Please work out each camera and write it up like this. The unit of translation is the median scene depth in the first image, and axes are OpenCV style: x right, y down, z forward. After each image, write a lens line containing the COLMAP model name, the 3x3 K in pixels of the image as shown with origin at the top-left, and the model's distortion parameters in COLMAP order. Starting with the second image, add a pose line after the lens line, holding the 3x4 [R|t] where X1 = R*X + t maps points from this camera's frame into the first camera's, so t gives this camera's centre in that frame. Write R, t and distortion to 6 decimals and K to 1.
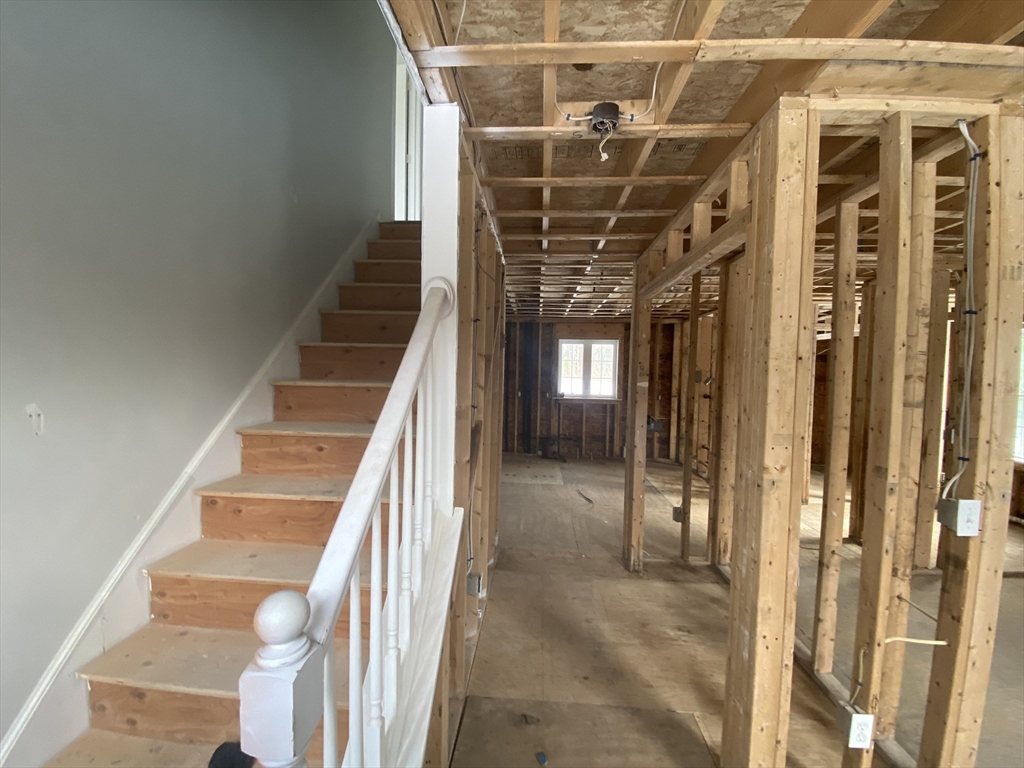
lens RADIAL K [[402.7, 0, 512.0], [0, 402.7, 384.0], [0, 0, 1]] dist [0.025651, -0.021233]
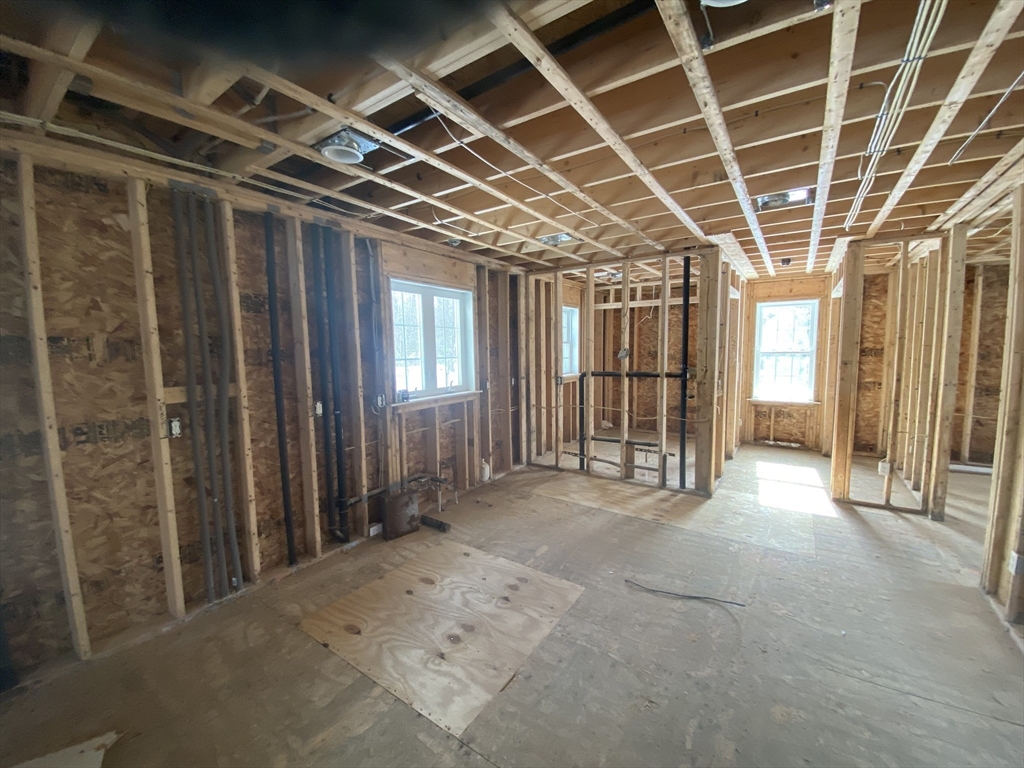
lens RADIAL K [[402.7, 0, 512.0], [0, 402.7, 384.0], [0, 0, 1]] dist [0.025651, -0.021233]
pose [[0.511361, -0.105056, 0.852920, -0.223779], [0.057605, 0.994458, 0.087953, -0.022964], [-0.857433, 0.004156, 0.514579, 0.642489]]
